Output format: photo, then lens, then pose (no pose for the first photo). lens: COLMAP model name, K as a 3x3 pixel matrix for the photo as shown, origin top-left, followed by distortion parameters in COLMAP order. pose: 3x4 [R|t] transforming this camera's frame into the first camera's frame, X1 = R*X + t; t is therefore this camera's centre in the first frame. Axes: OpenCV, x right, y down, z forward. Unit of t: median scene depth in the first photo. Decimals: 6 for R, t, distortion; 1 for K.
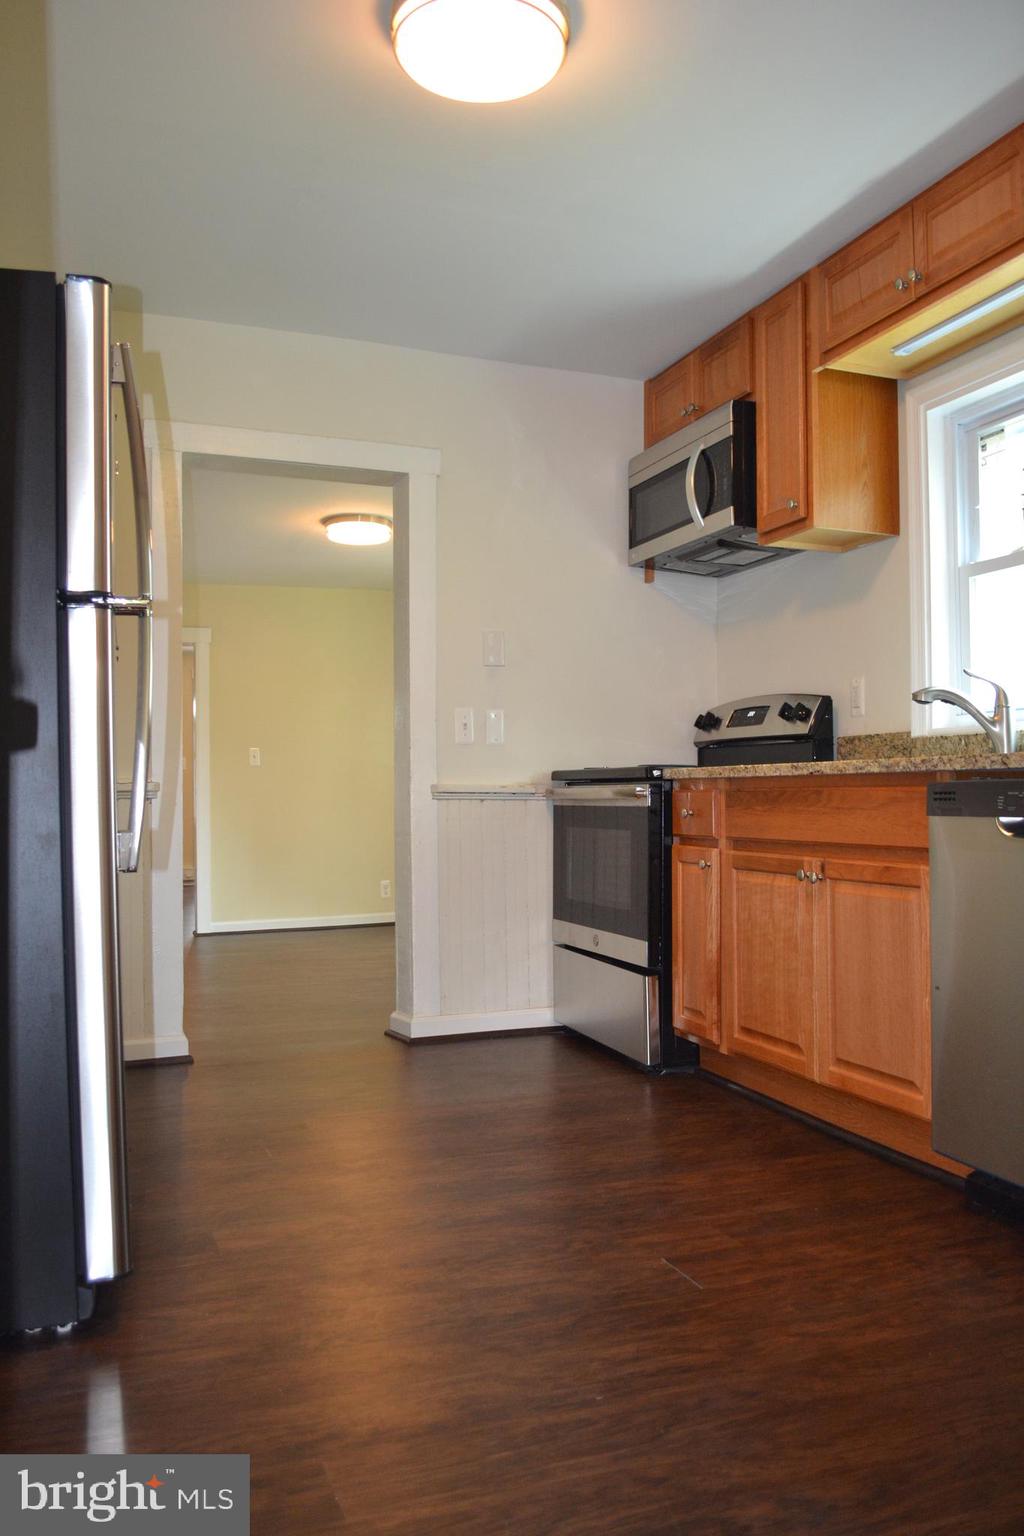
lens RADIAL K [[1220.7, 0, 522.1], [0, 1220.7, 774.1], [0, 0, 1]] dist [-0.076557, 0.005630]
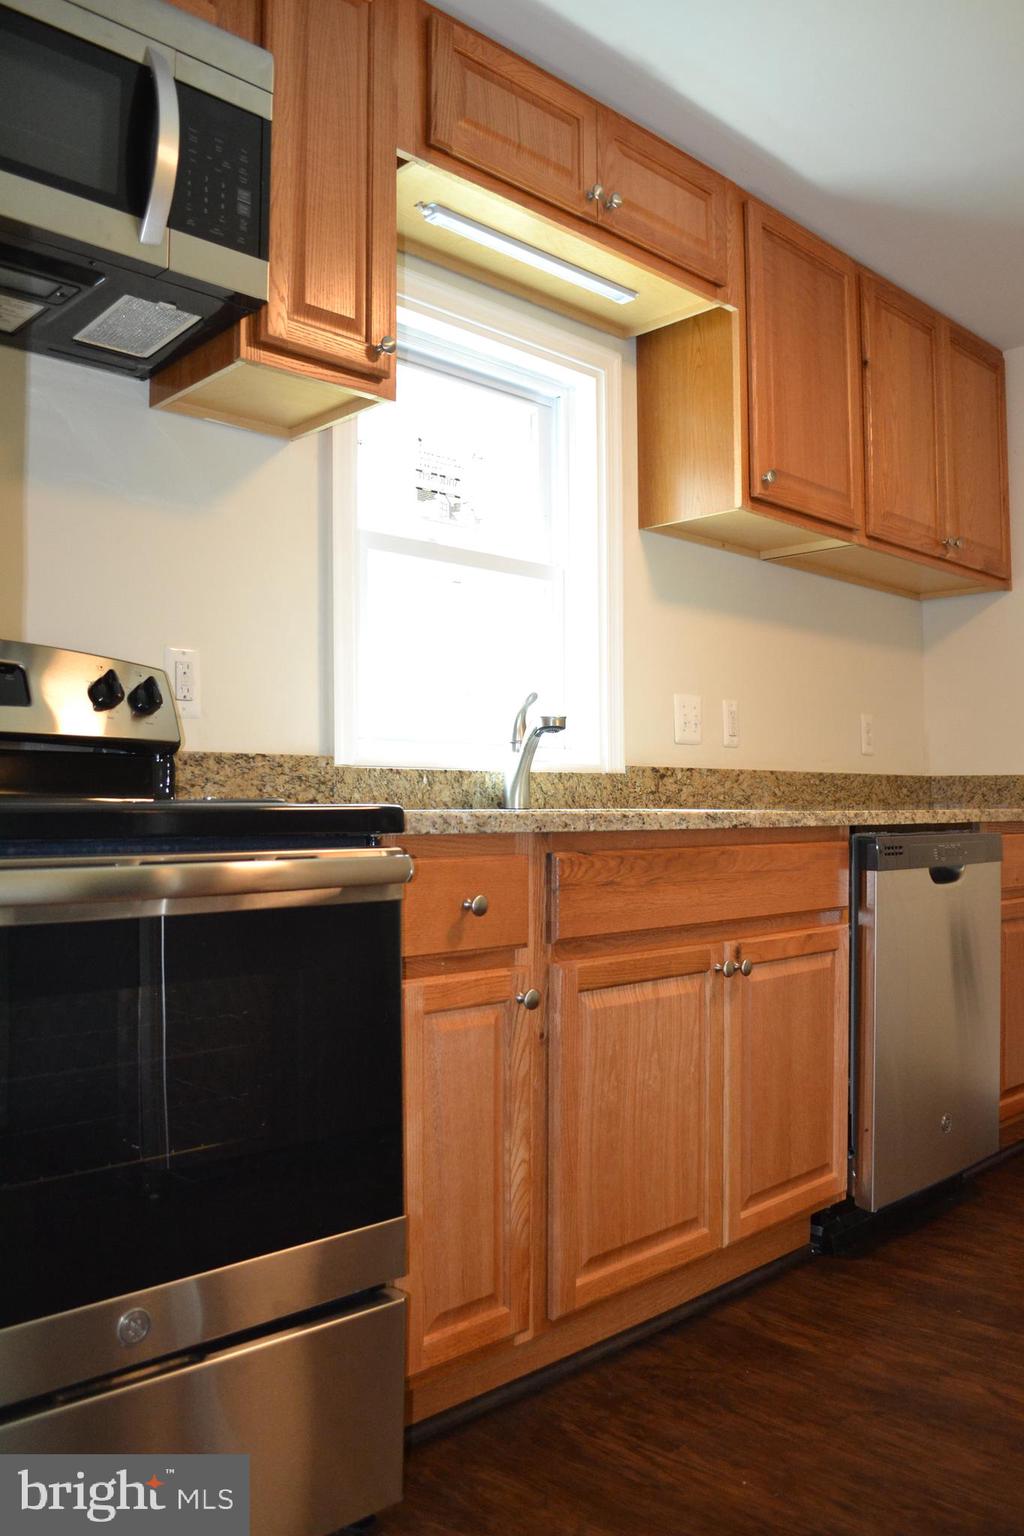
lens RADIAL K [[1220.7, 0, 518.1], [0, 1220.7, 781.0], [0, 0, 1]] dist [-0.076557, 0.005630]
pose [[-0.403594, 0.026639, 0.914550, -0.364724], [-0.011739, 0.999343, -0.034290, -0.001237], [-0.914863, -0.024575, -0.403016, 1.356168]]
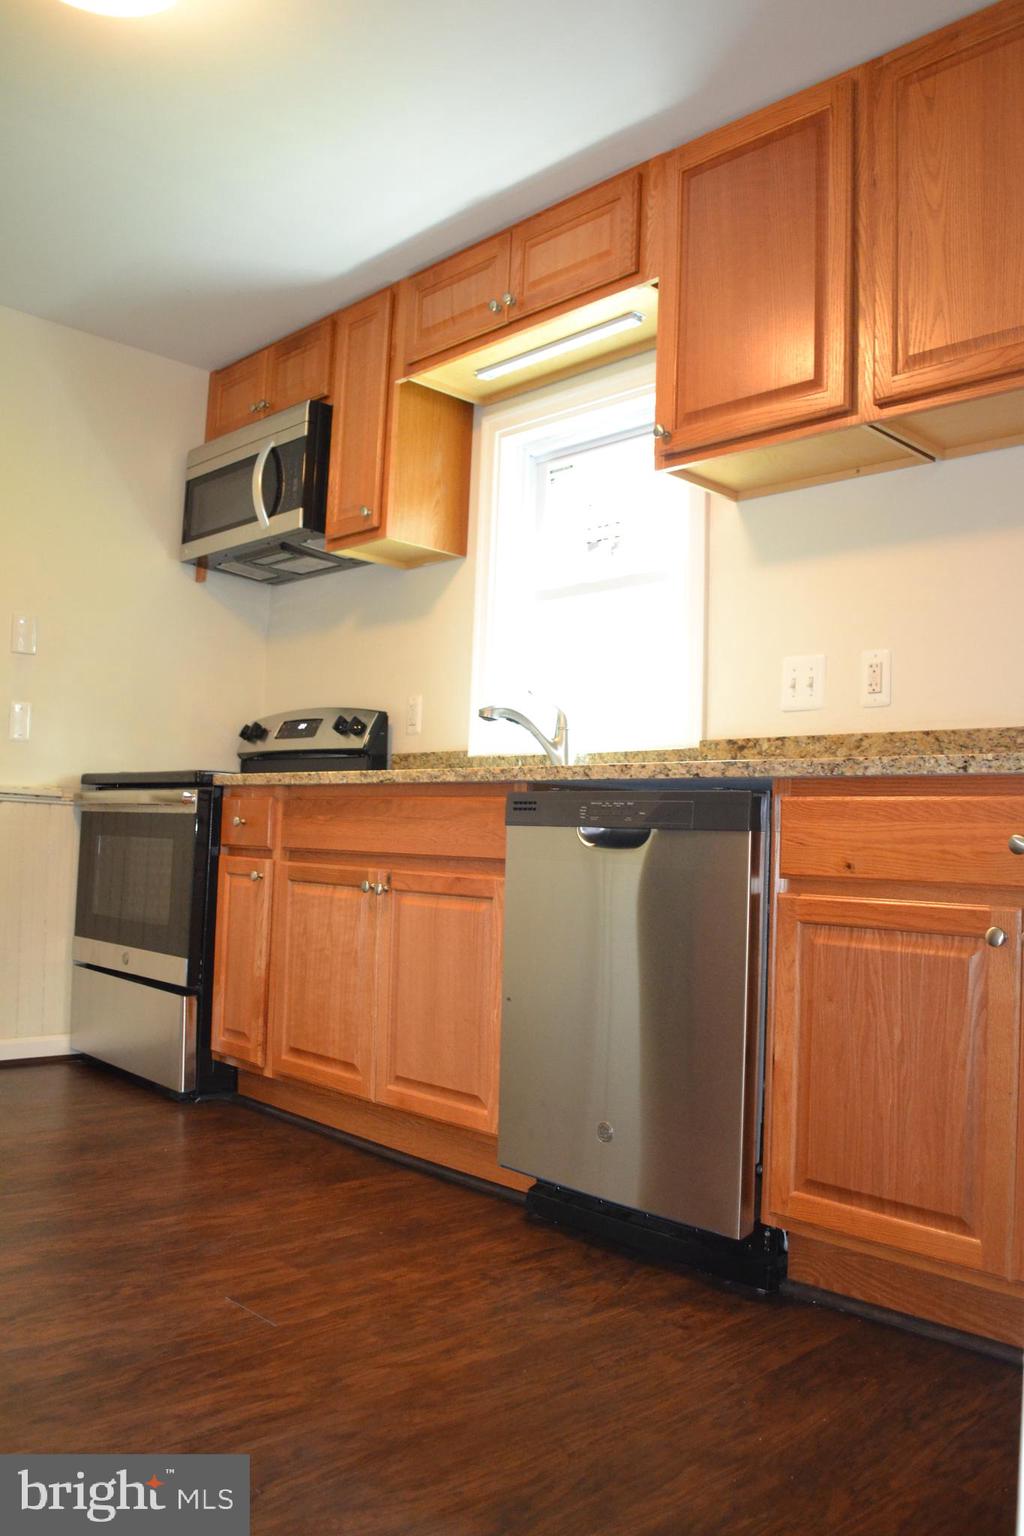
lens RADIAL K [[1220.7, 0, 515.4], [0, 1220.7, 775.5], [0, 0, 1]] dist [-0.076557, 0.005630]
pose [[0.919860, 0.059249, 0.387745, -0.040061], [-0.048236, 0.998110, -0.038084, 0.025430], [-0.389269, 0.016329, 0.920979, 0.058944]]
